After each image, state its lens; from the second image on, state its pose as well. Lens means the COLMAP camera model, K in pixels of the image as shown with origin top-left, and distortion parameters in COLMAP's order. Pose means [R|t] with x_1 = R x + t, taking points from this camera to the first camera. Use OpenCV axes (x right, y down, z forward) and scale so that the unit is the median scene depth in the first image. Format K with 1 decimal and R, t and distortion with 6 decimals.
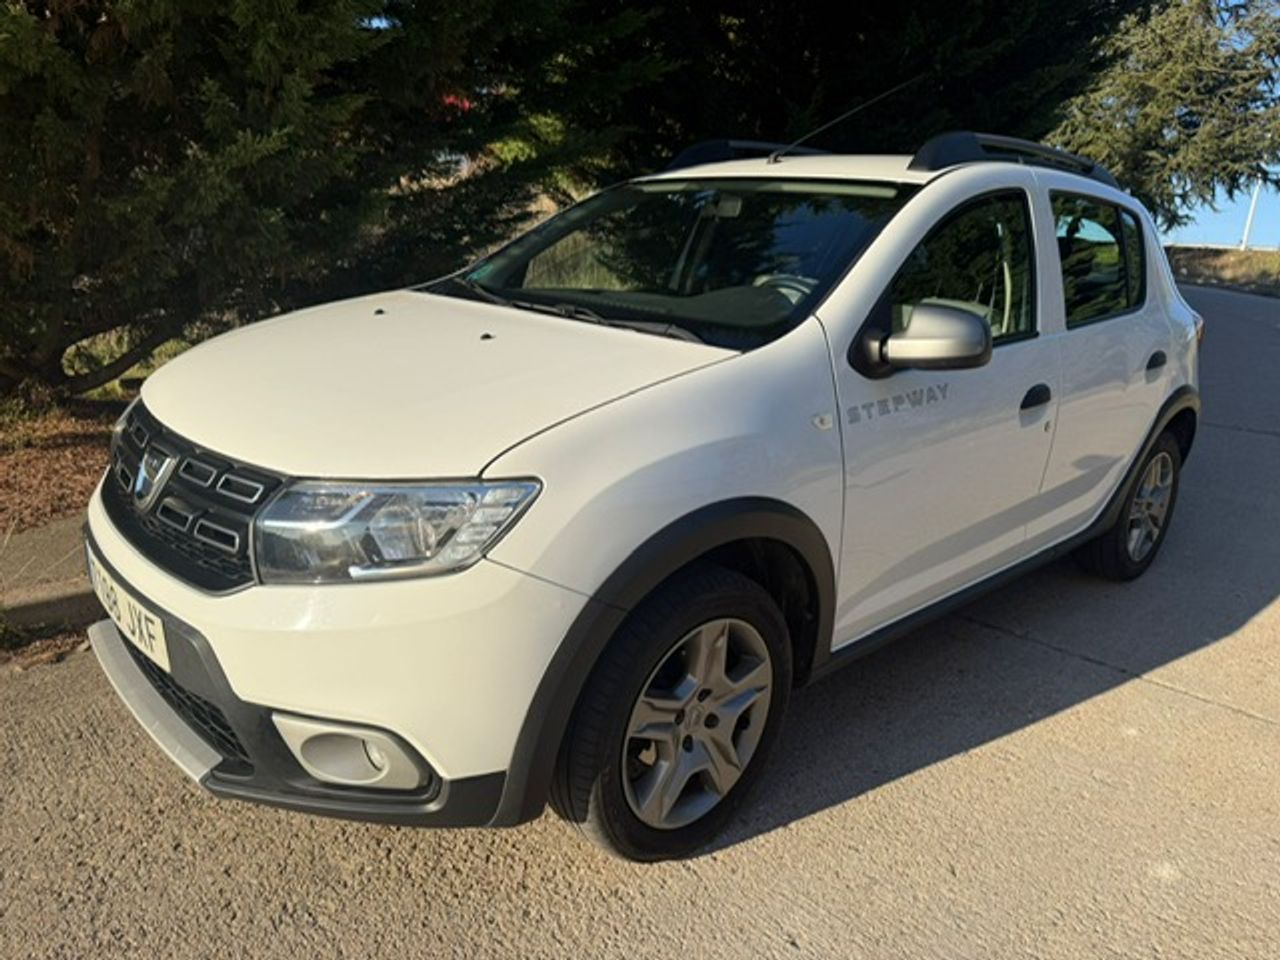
lens RADIAL K [[907.4, 0, 642.2], [0, 907.4, 478.6], [0, 0, 1]] dist [-0.001640, -0.004318]
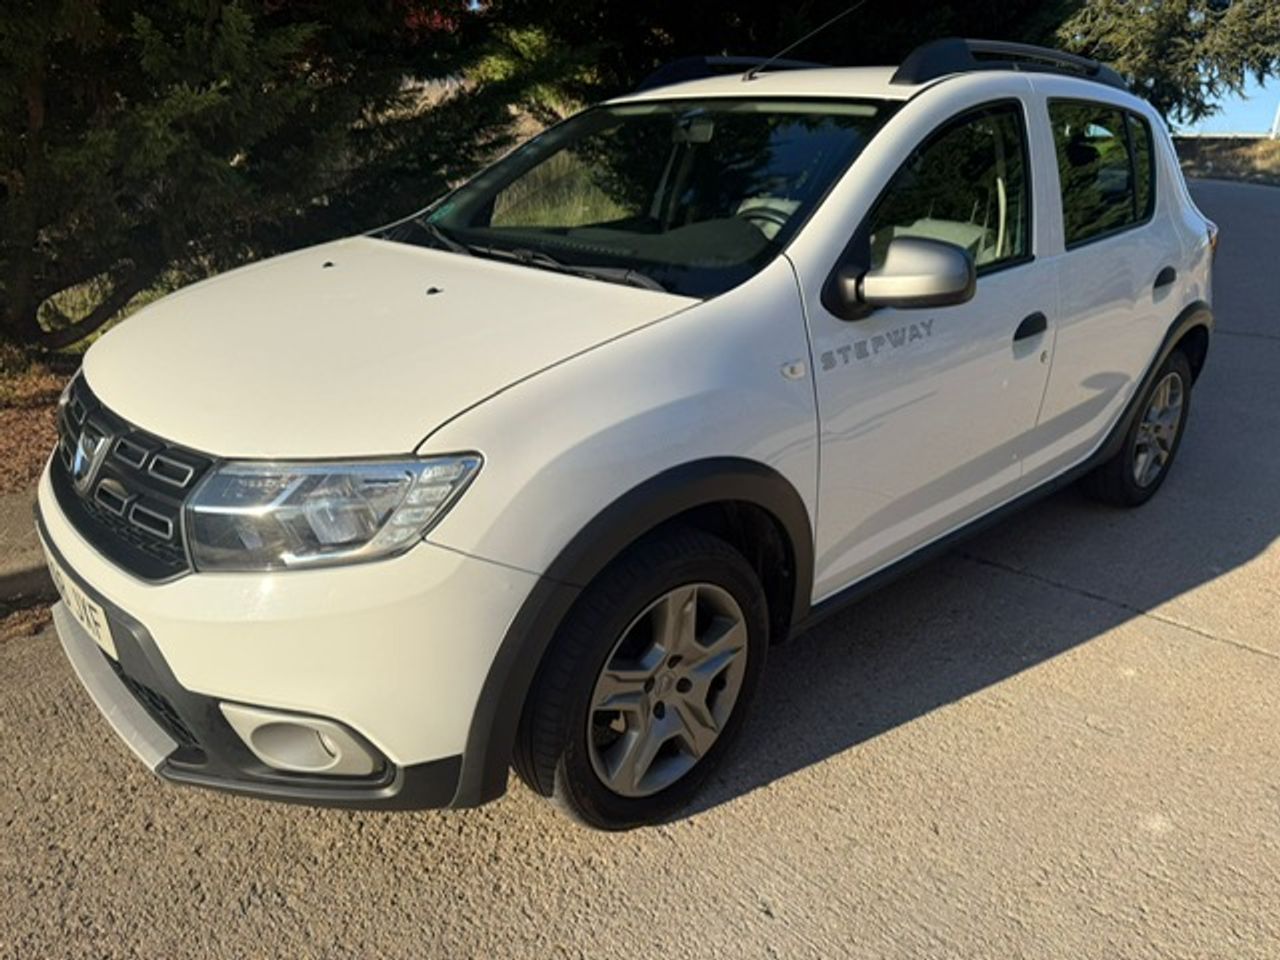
lens RADIAL K [[906.2, 0, 636.5], [0, 906.2, 478.2], [0, 0, 1]] dist [0.003236, -0.008574]
pose [[0.999146, -0.033632, -0.024016, 0.057004], [0.035586, 0.995642, 0.086205, -0.039693], [0.021012, -0.086986, 0.995988, 0.054129]]
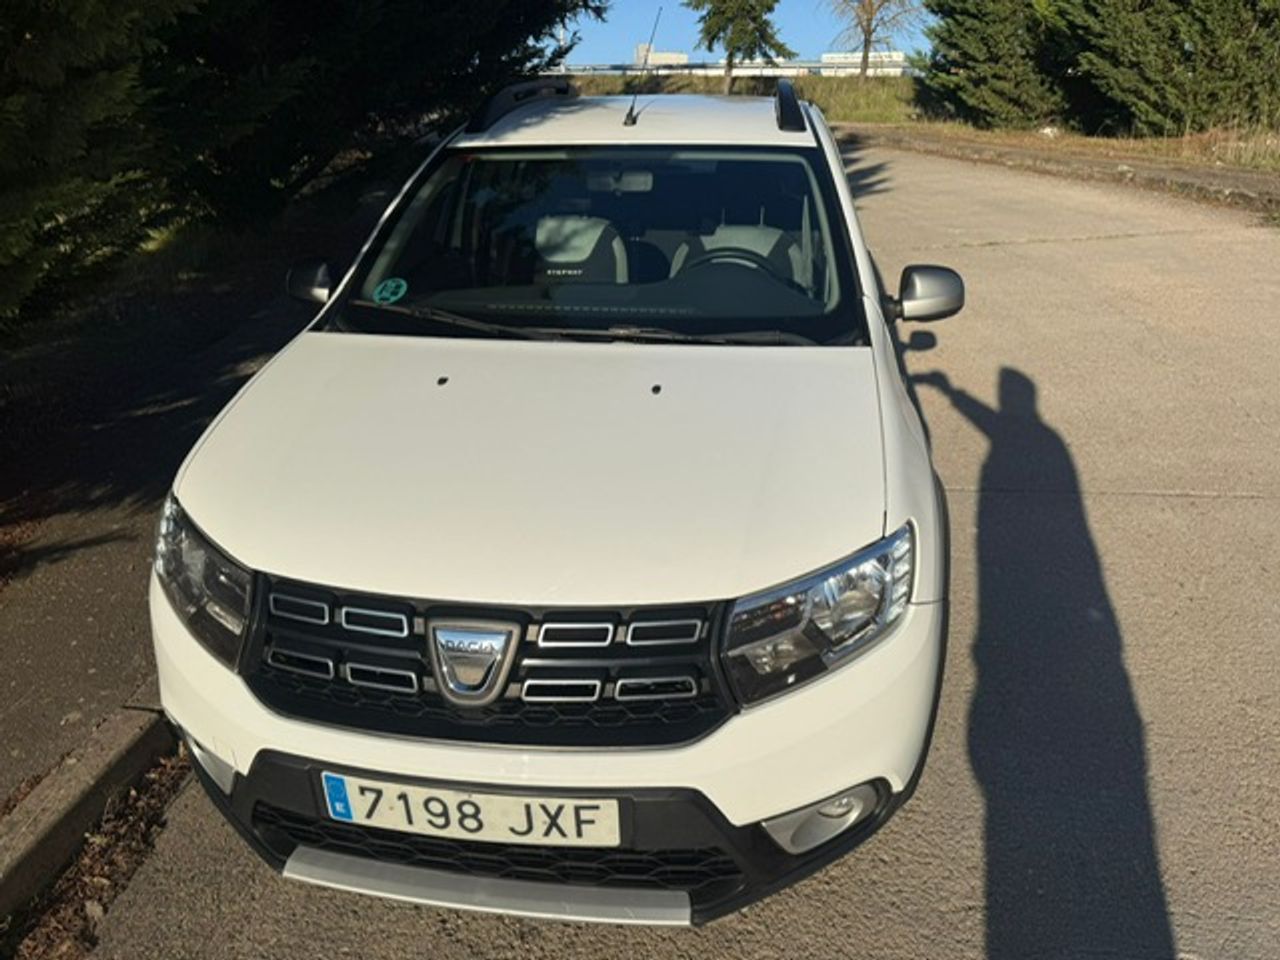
lens RADIAL K [[909.5, 0, 636.7], [0, 909.5, 480.5], [0, 0, 1]] dist [-0.001933, -0.003947]
pose [[0.781941, -0.313625, 0.538709, -0.786877], [0.221310, 0.947588, 0.230432, -0.307333], [-0.582743, -0.060962, 0.810367, 0.232388]]
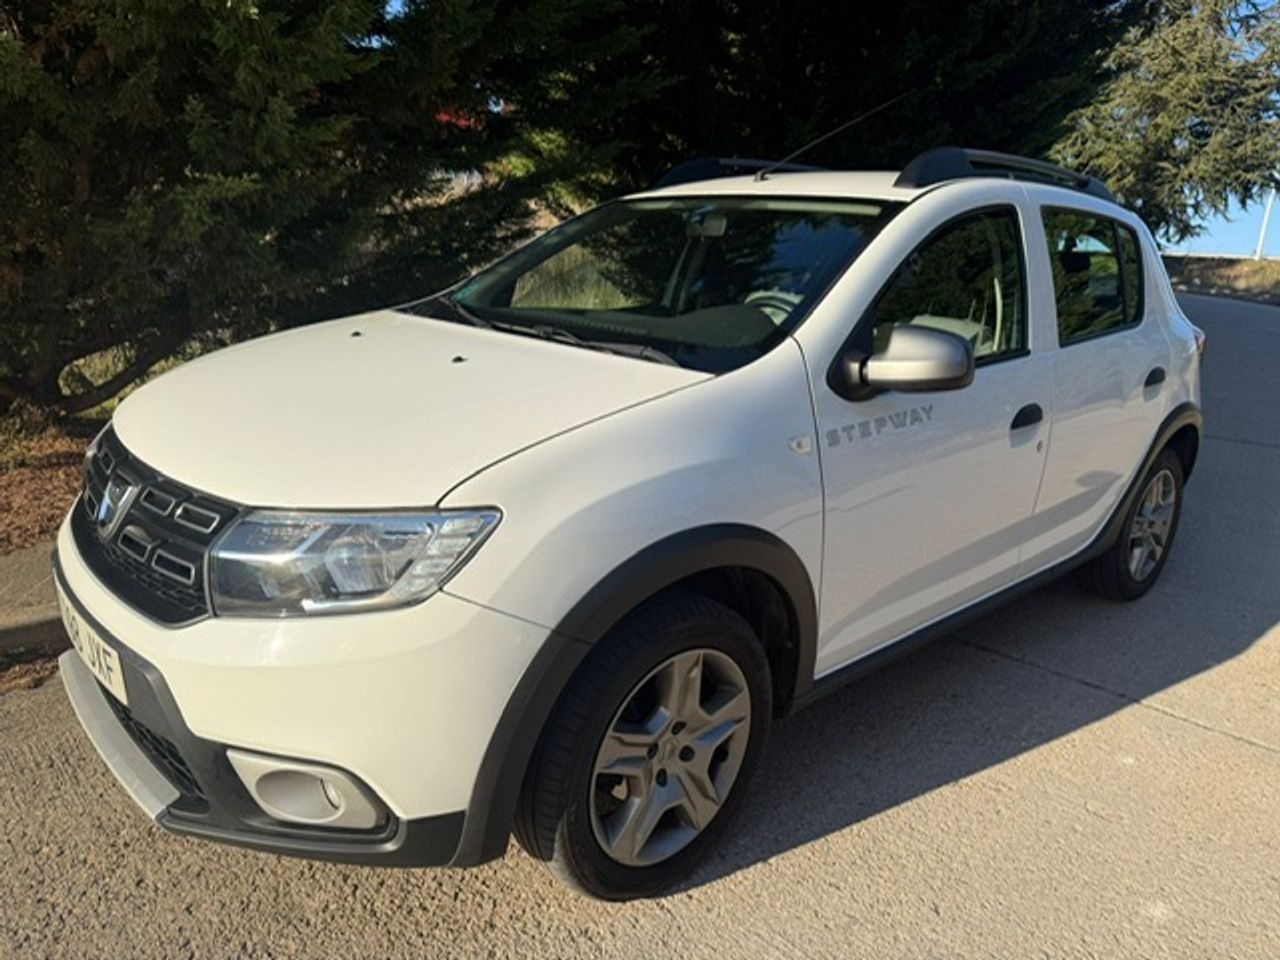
lens RADIAL K [[908.3, 0, 643.7], [0, 908.3, 476.1], [0, 0, 1]] dist [-0.006599, 0.000092]
pose [[0.999910, -0.002529, -0.013185, 0.044498], [0.002322, 0.999874, -0.015700, -0.015585], [0.013223, 0.015668, 0.999790, 0.022031]]
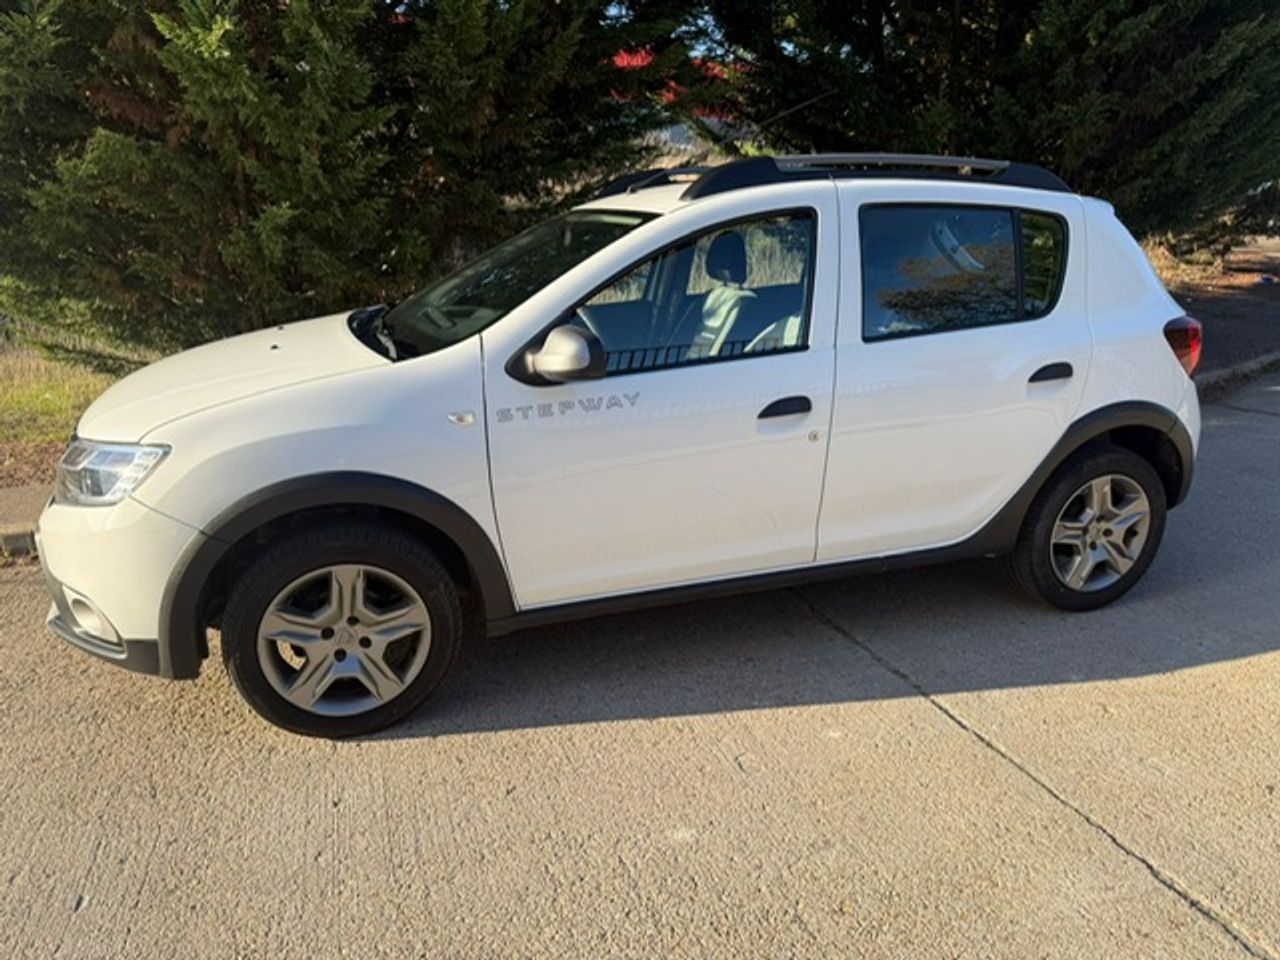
lens RADIAL K [[900.1, 0, 646.8], [0, 900.1, 481.5], [0, 0, 1]] dist [0.006104, -0.010427]
pose [[0.910556, 0.070094, -0.407401, 0.979262], [-0.065429, 0.997534, 0.025393, -0.026857], [0.408176, 0.003534, 0.912896, -0.033038]]
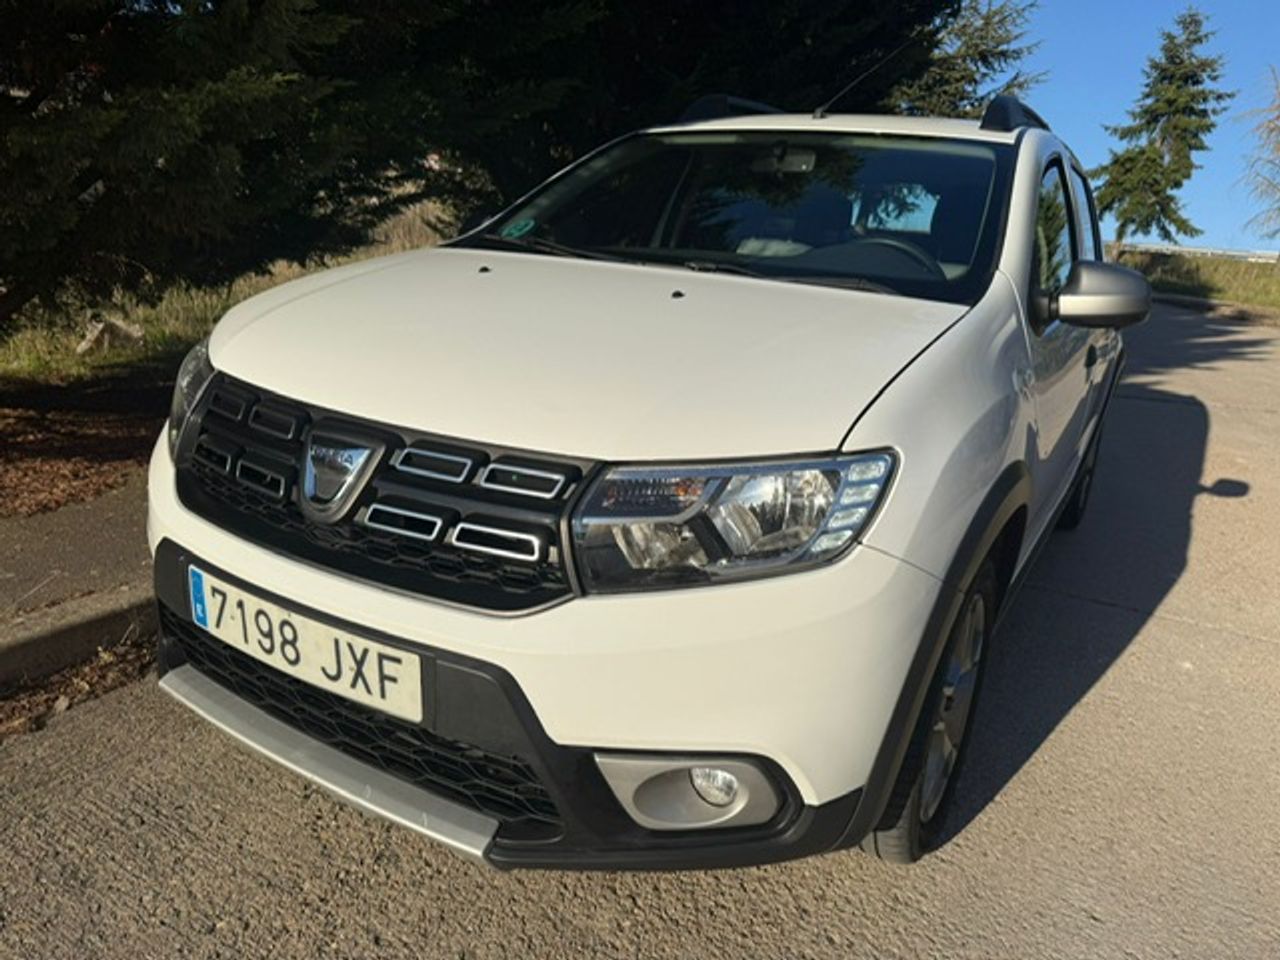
lens RADIAL K [[913.4, 0, 642.9], [0, 913.4, 471.7], [0, 0, 1]] dist [-0.006896, 0.000360]
pose [[0.962573, -0.053045, 0.265781, -0.472506], [0.049000, 0.998560, 0.021834, -0.007882], [-0.266556, -0.007994, 0.963786, 0.172862]]
